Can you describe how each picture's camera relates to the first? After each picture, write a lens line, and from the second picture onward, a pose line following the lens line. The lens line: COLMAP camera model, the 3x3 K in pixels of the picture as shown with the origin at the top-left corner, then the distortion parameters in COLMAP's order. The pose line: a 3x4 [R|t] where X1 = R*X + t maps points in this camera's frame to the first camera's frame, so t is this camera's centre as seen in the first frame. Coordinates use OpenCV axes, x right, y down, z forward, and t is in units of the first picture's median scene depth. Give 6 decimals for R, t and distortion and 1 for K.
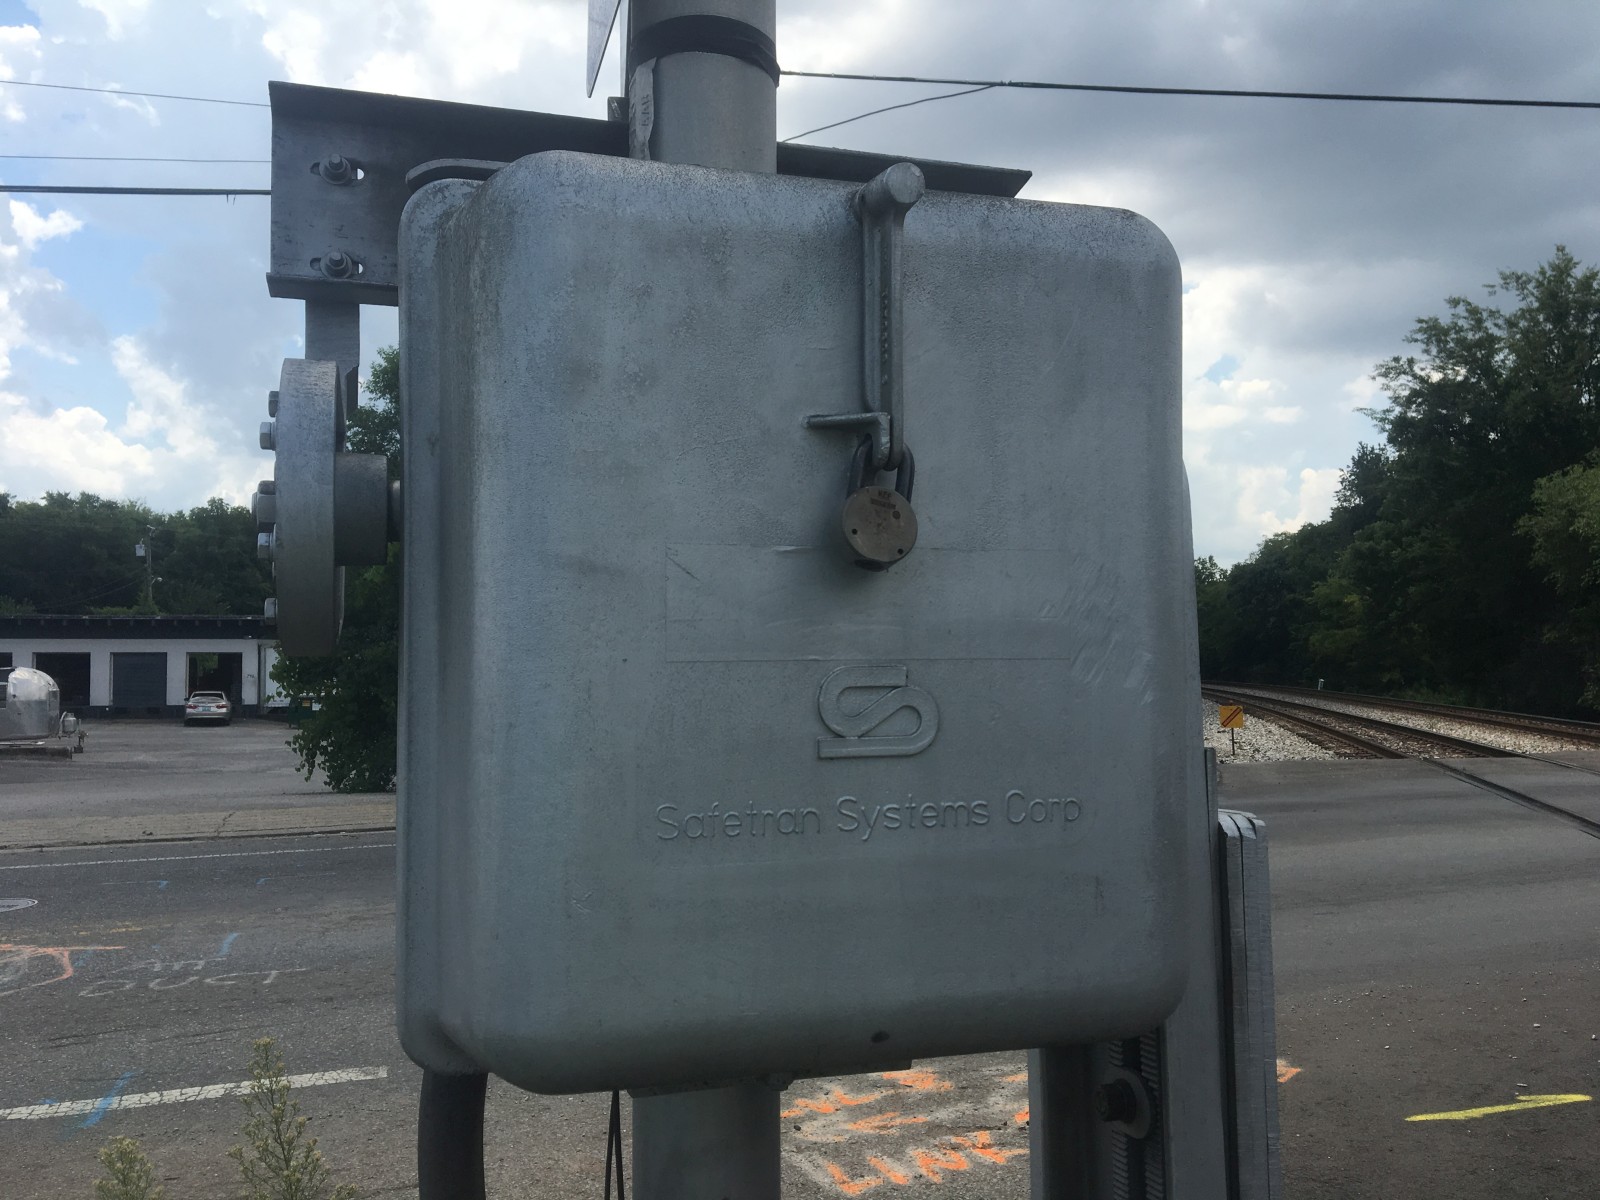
lens RADIAL K [[1343.9, 0, 800.0], [0, 1343.9, 600.0], [0, 0, 1]] dist [0.041528, -0.058035]
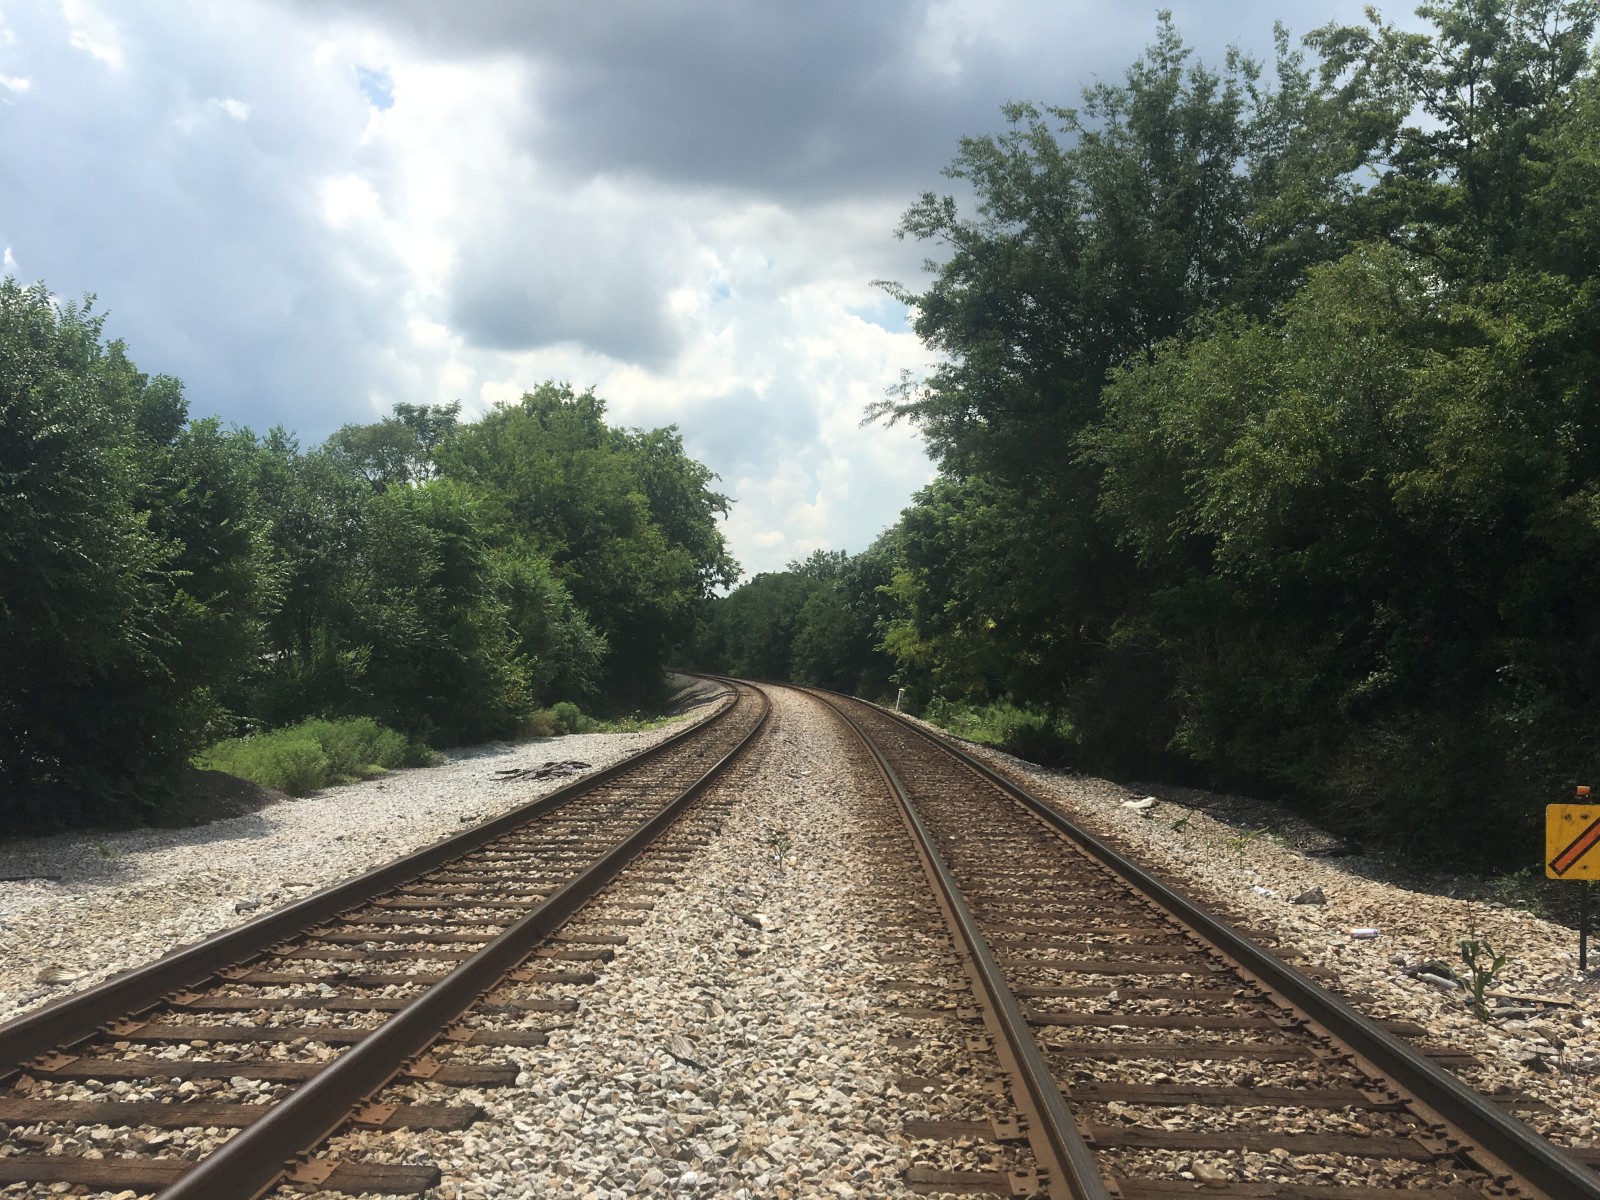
lens RADIAL K [[1343.9, 0, 800.0], [0, 1343.9, 600.0], [0, 0, 1]] dist [0.041528, -0.058035]
pose [[0.972689, 0.030086, 0.230155, 0.241347], [-0.030686, 0.999529, -0.000975, 0.013536], [-0.230076, -0.006114, 0.973154, 0.394460]]
